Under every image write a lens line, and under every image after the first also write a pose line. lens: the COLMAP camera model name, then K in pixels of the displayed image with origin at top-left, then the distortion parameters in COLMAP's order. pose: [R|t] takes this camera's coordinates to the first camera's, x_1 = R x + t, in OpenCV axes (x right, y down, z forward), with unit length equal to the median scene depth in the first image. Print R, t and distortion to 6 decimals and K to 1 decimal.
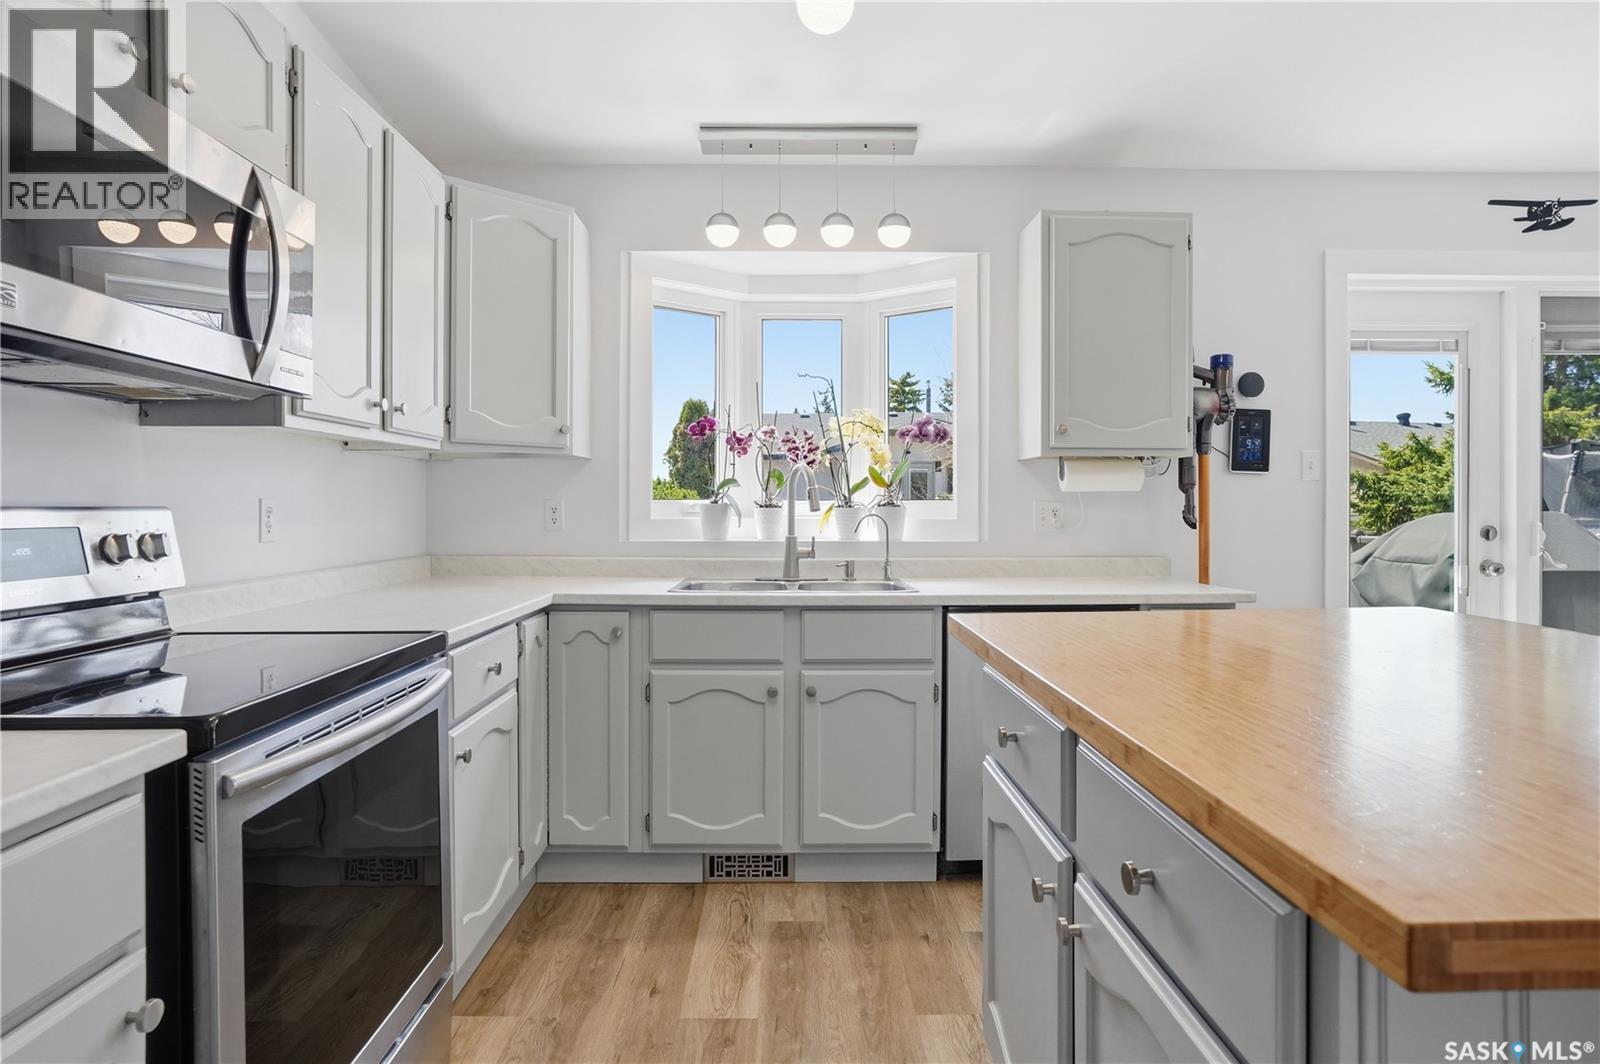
lens RADIAL K [[915.4, 0, 805.6], [0, 915.4, 506.1], [0, 0, 1]] dist [-0.034030, 0.033552]
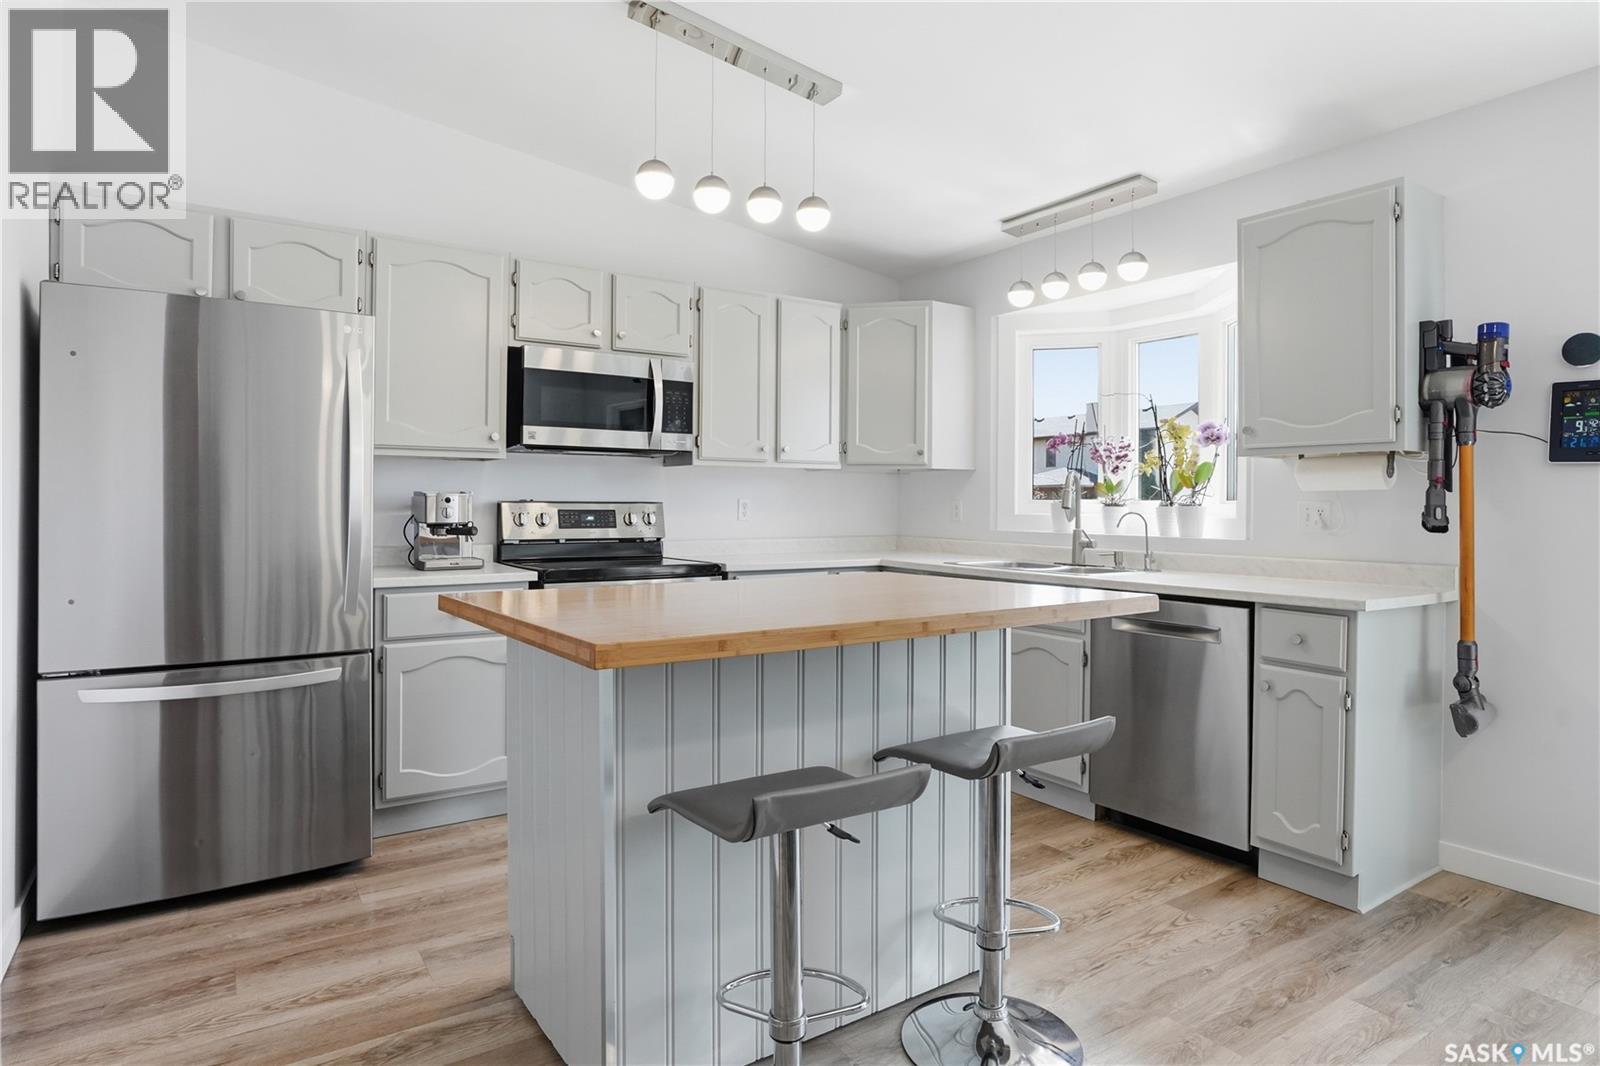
lens RADIAL K [[915.4, 0, 805.6], [0, 915.4, 507.1], [0, 0, 1]] dist [-0.034030, 0.033552]
pose [[0.548240, 0.005836, -0.836301, 0.815650], [-0.006326, 0.999976, 0.002831, 0.002465], [0.836297, 0.003738, 0.548264, 0.021420]]
